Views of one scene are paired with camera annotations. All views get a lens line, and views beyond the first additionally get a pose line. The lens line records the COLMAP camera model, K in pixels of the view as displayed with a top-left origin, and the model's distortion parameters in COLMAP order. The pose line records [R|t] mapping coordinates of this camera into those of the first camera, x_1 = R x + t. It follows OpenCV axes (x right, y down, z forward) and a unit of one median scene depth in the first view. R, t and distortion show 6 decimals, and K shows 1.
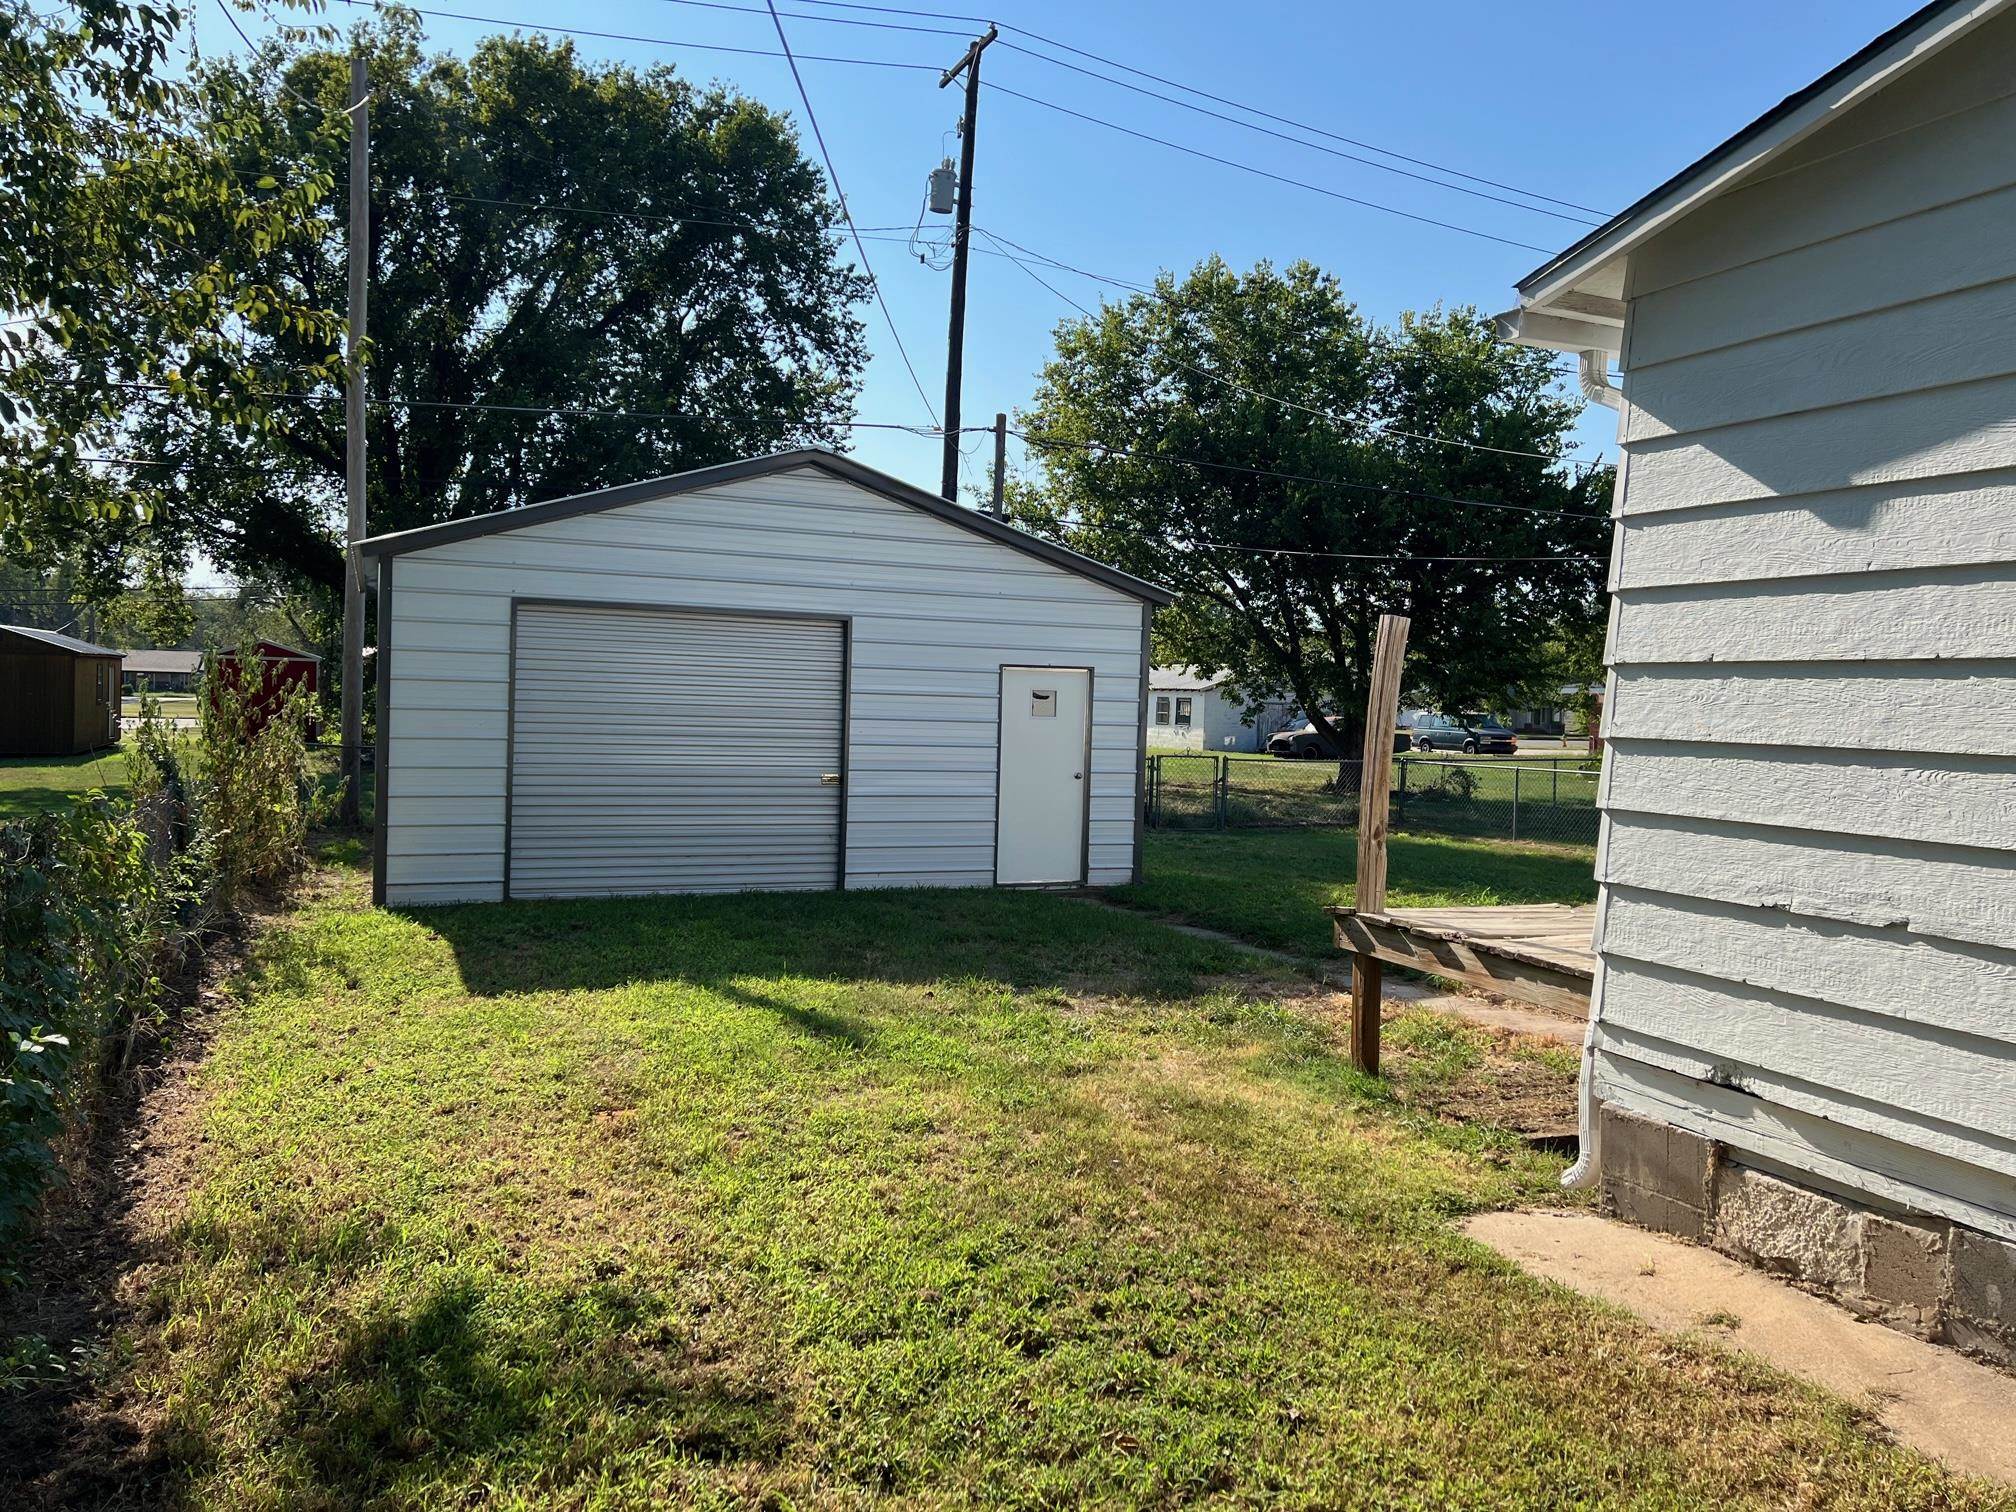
lens RADIAL K [[1517.8, 0, 1008.0], [0, 1517.8, 756.0], [0, 0, 1]] dist [0.121068, -0.163253]
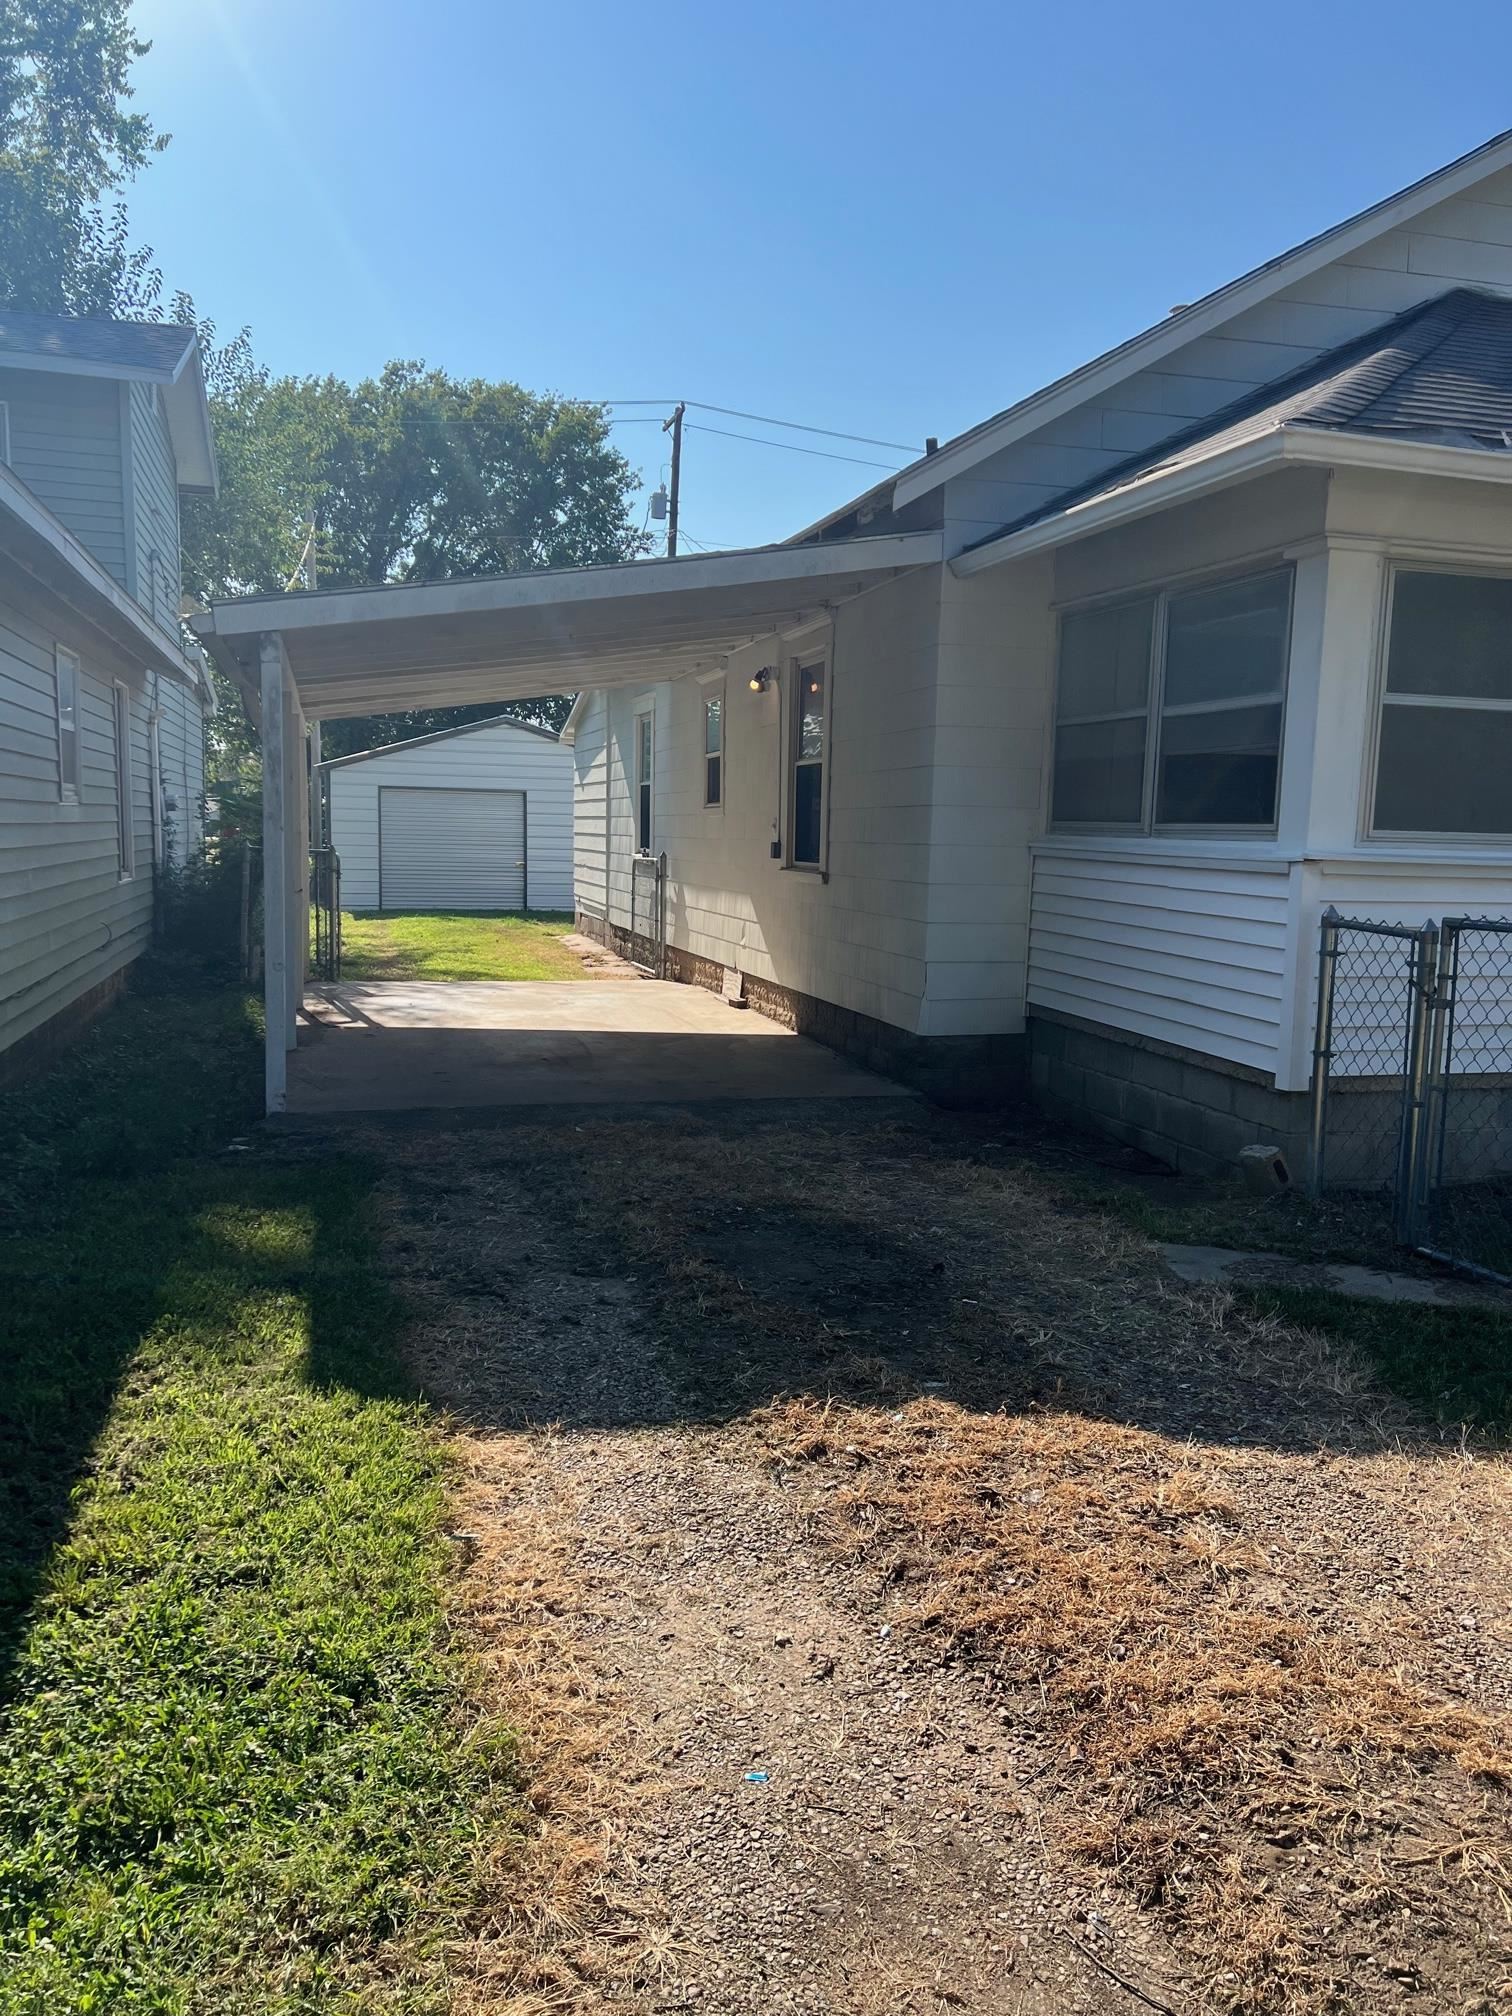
lens RADIAL K [[1517.8, 0, 756.0], [0, 1517.8, 1008.0], [0, 0, 1]] dist [0.121068, -0.163253]
pose [[0.991692, 0.002812, -0.128605, 0.260931], [0.007669, 0.996690, 0.080929, 0.023594], [0.128407, -0.081243, 0.988388, -0.598432]]
